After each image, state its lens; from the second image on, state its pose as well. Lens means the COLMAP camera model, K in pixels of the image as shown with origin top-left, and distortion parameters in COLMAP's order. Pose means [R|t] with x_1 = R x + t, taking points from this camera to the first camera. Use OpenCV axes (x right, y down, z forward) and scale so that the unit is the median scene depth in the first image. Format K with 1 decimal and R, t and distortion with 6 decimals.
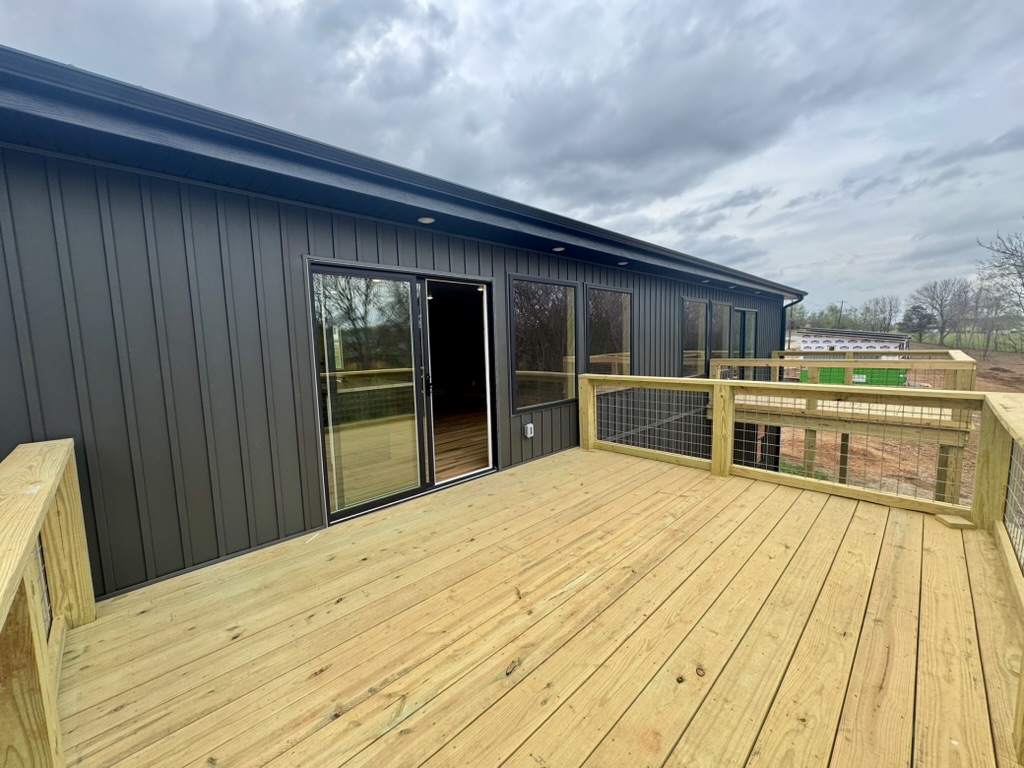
lens RADIAL K [[410.1, 0, 512.0], [0, 410.1, 384.0], [0, 0, 1]] dist [-0.001168, -0.000093]
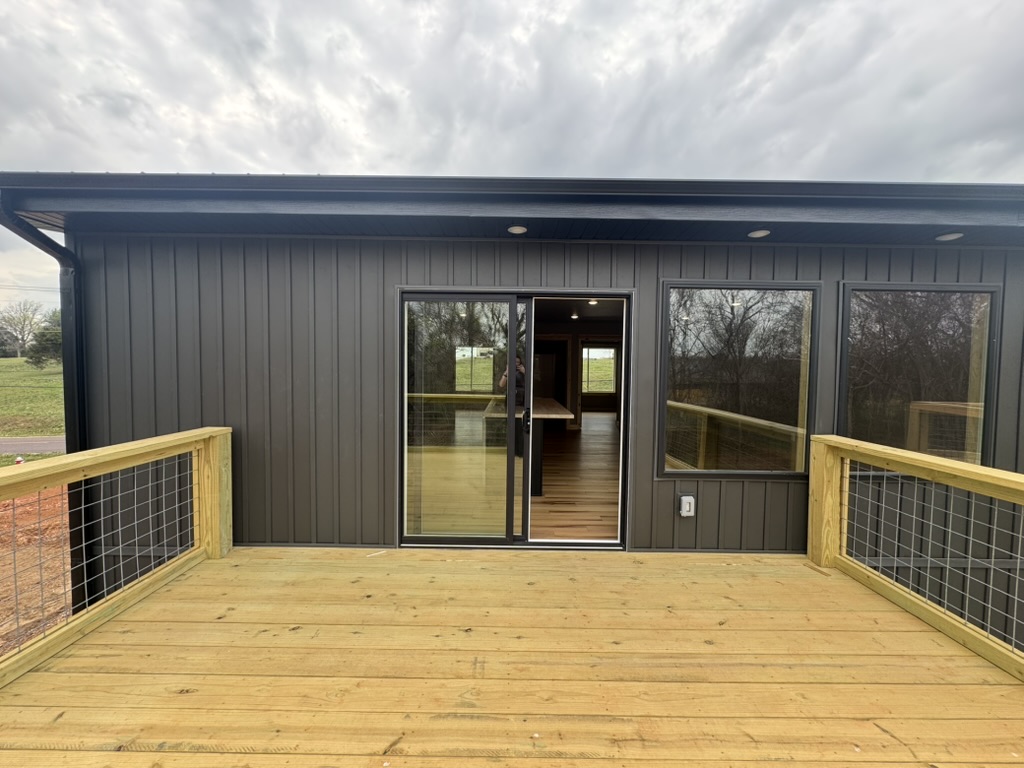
lens RADIAL K [[405.9, 0, 512.0], [0, 405.9, 384.0], [0, 0, 1]] dist [-0.000701, -0.000049]
pose [[0.713880, 0.059622, -0.697725, 0.370080], [-0.103851, 0.994365, -0.021285, -0.054270], [0.692525, 0.087655, 0.716049, 0.381460]]
